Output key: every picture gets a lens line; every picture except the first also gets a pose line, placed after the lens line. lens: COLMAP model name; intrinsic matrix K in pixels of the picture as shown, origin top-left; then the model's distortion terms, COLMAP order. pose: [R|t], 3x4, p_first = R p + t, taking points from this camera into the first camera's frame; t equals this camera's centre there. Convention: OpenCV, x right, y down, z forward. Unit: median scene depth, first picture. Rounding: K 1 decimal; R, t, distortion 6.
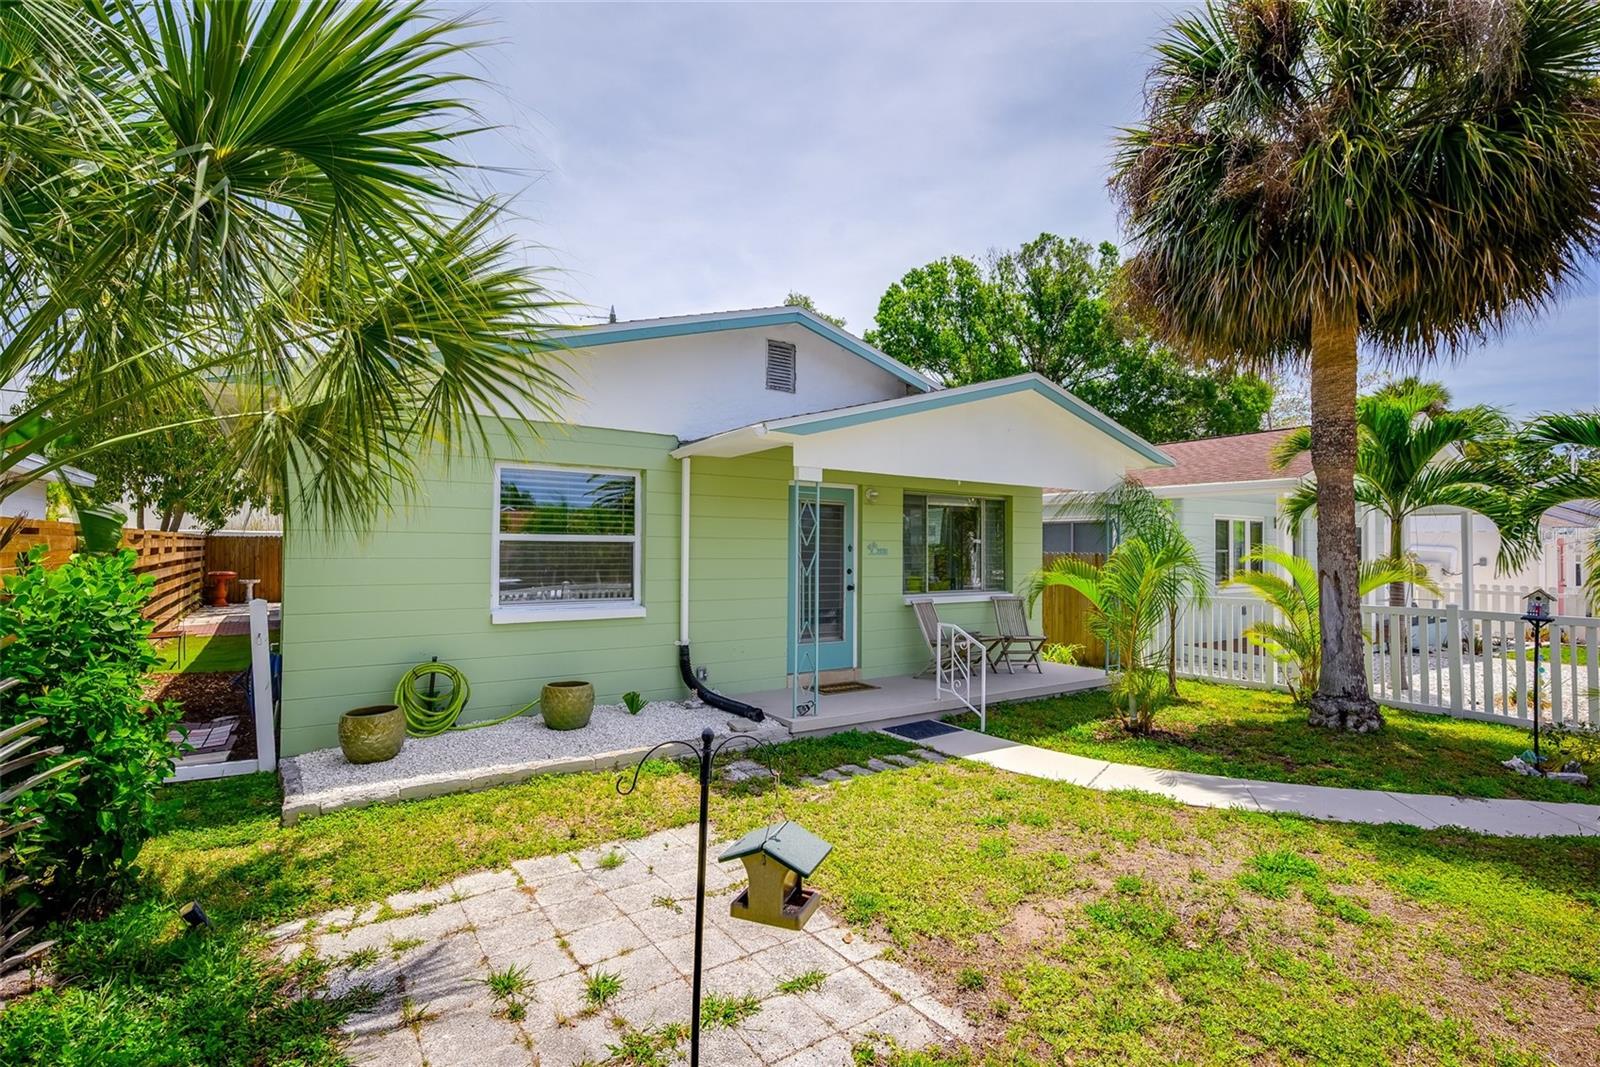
lens RADIAL K [[761.1, 0, 793.9], [0, 761.1, 535.2], [0, 0, 1]] dist [0.001269, -0.000037]
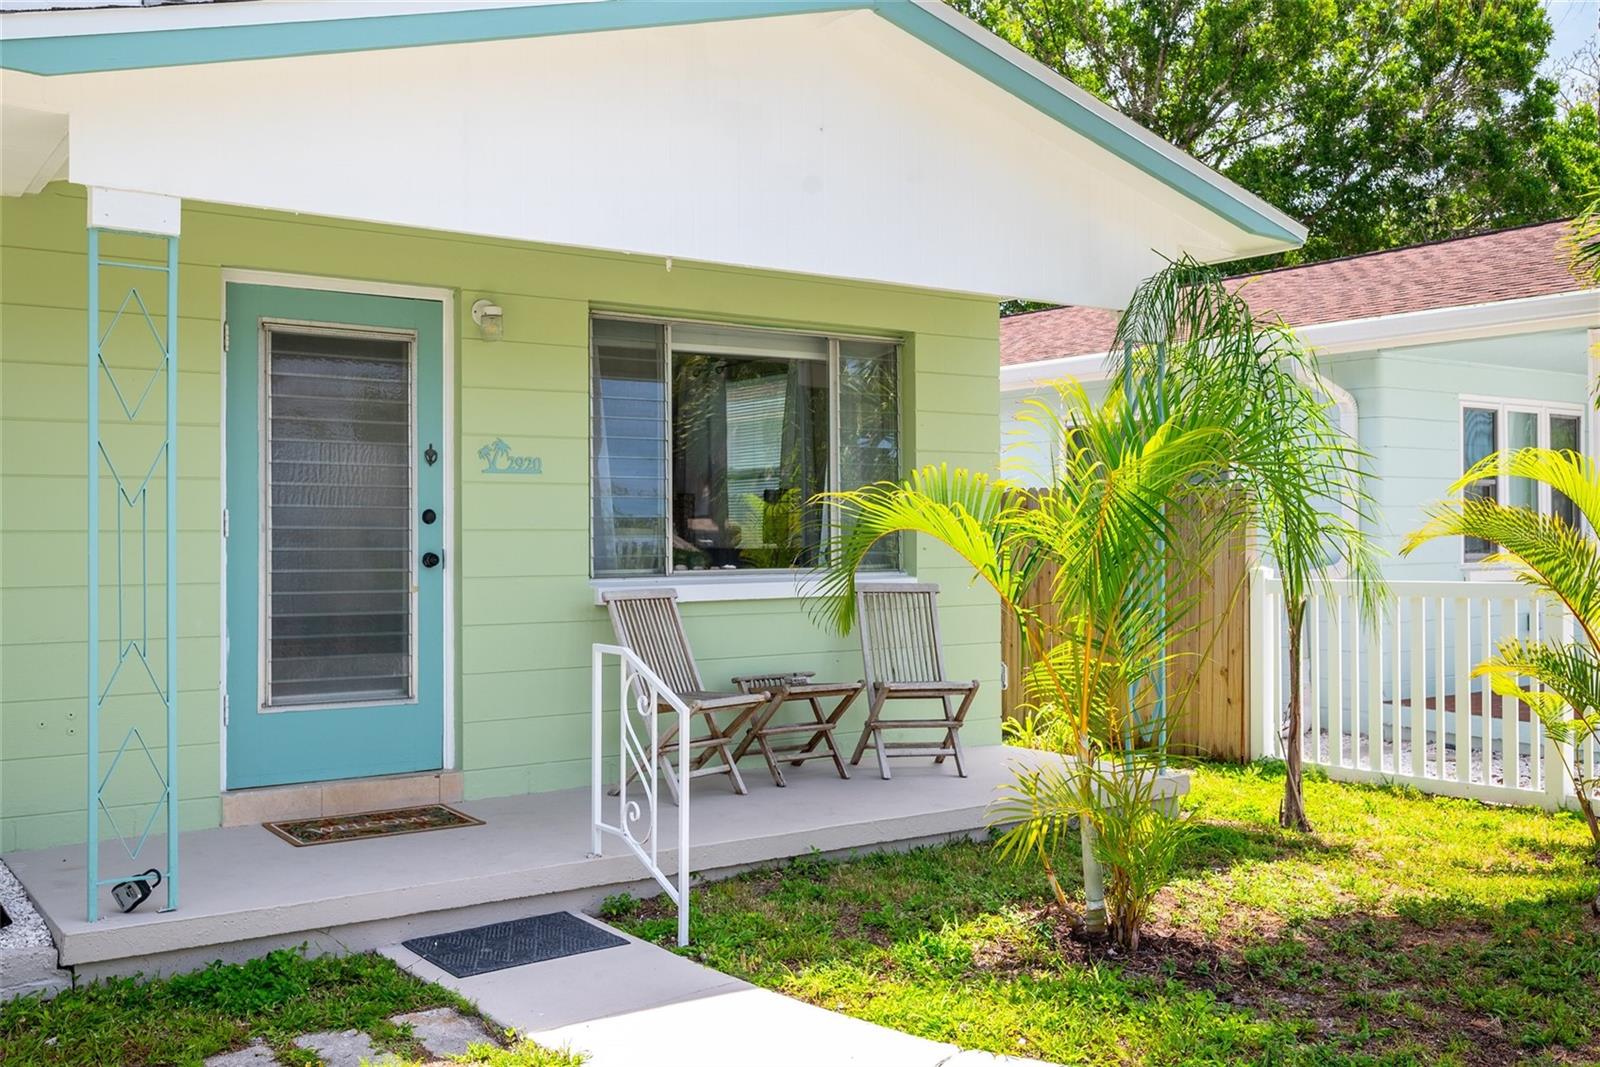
lens RADIAL K [[1492.2, 0, 768.9], [0, 1492.2, 525.9], [0, 0, 1]] dist [-0.010228, 0.007104]
pose [[0.999882, -0.012466, 0.008974, 0.277595], [0.012344, 0.999833, 0.013440, 0.052233], [-0.009140, -0.013328, 0.999869, 0.300914]]
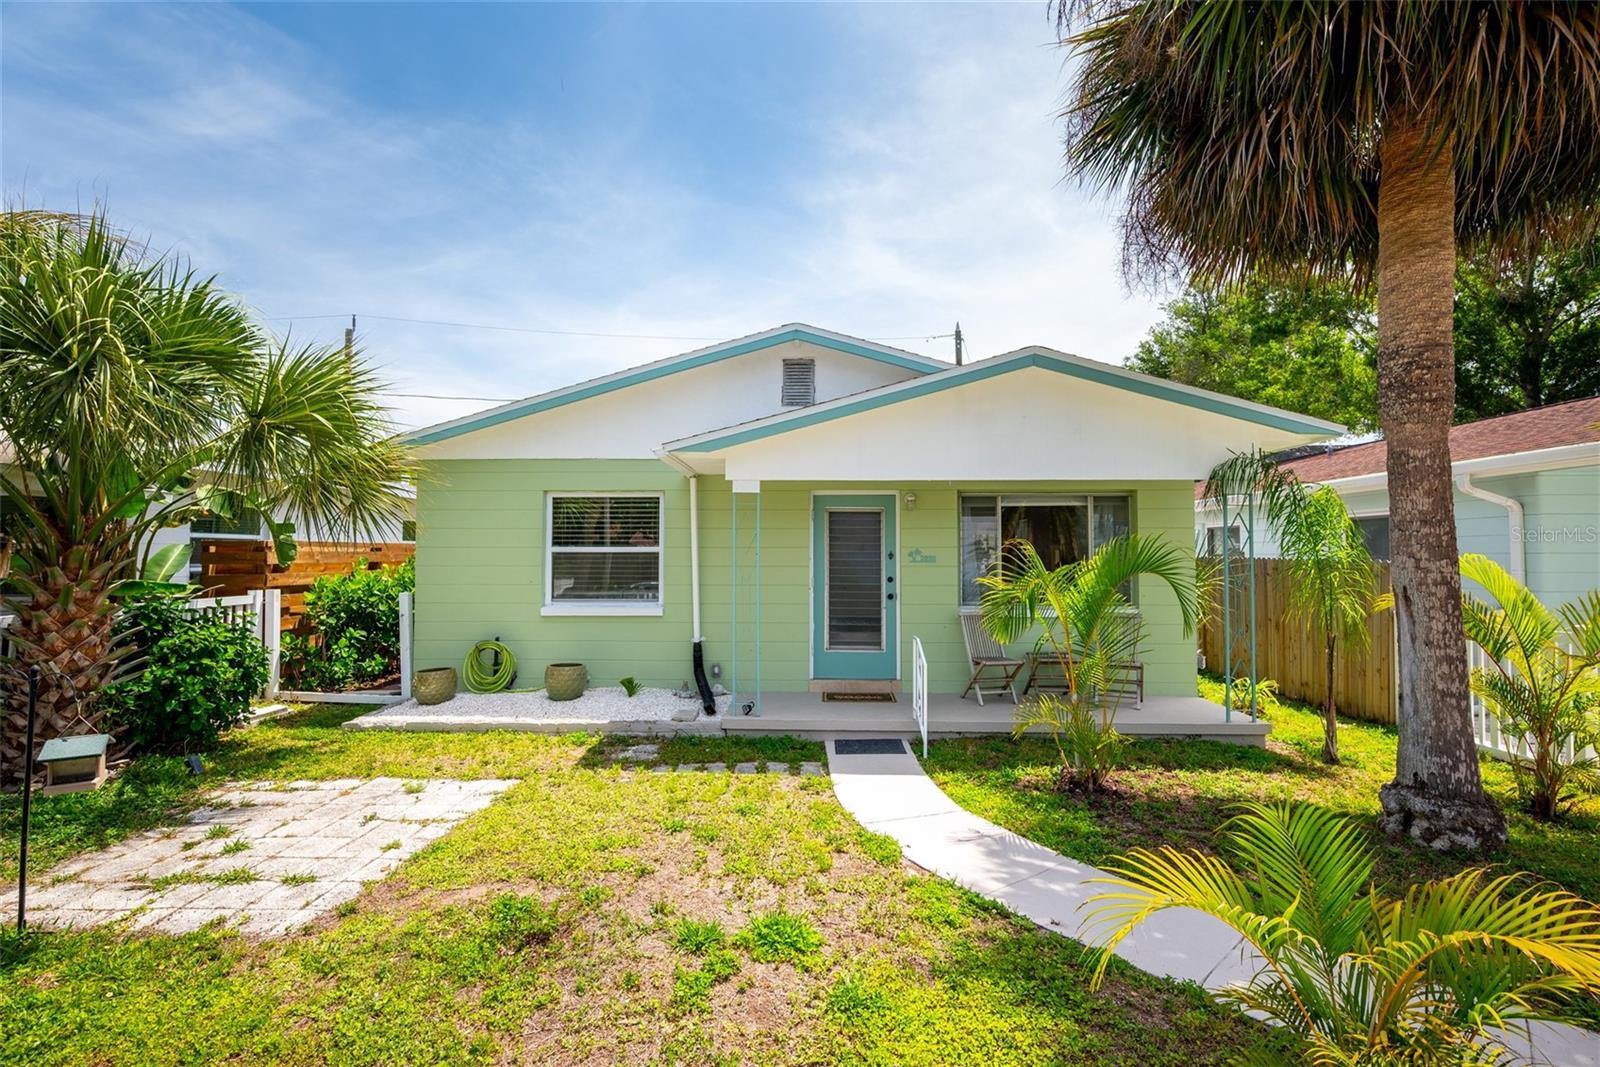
lens RADIAL K [[748.4, 0, 805.7], [0, 748.4, 534.1], [0, 0, 1]] dist [-0.000818, -0.000302]
pose [[0.804752, -0.024869, -0.593090, 0.653041], [0.017170, 0.999679, -0.018620, 0.006468], [0.593363, 0.004801, 0.804921, 0.196582]]
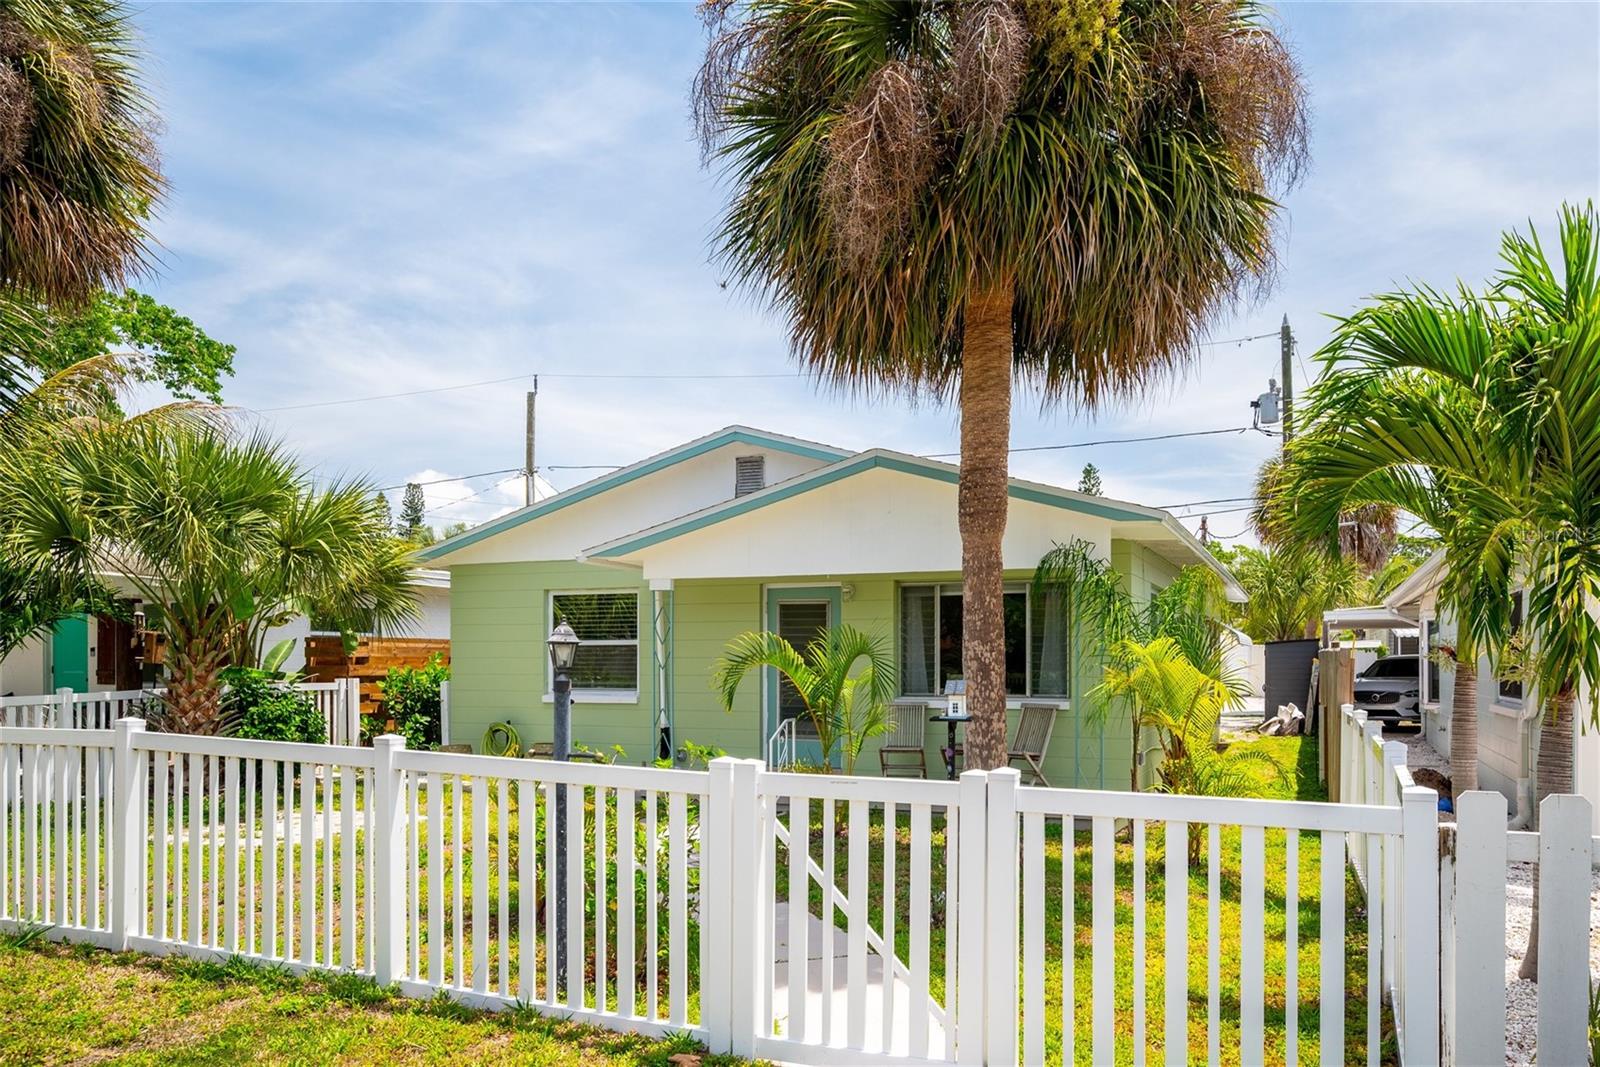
lens RADIAL K [[1121.4, 0, 838.9], [0, 1121.4, 692.2], [0, 0, 1]] dist [0.000329, -0.000435]
pose [[0.561154, 0.013672, -0.827599, 1.504366], [0.019089, 0.999384, 0.029452, 0.038420], [0.827492, -0.032325, 0.560547, 0.224192]]
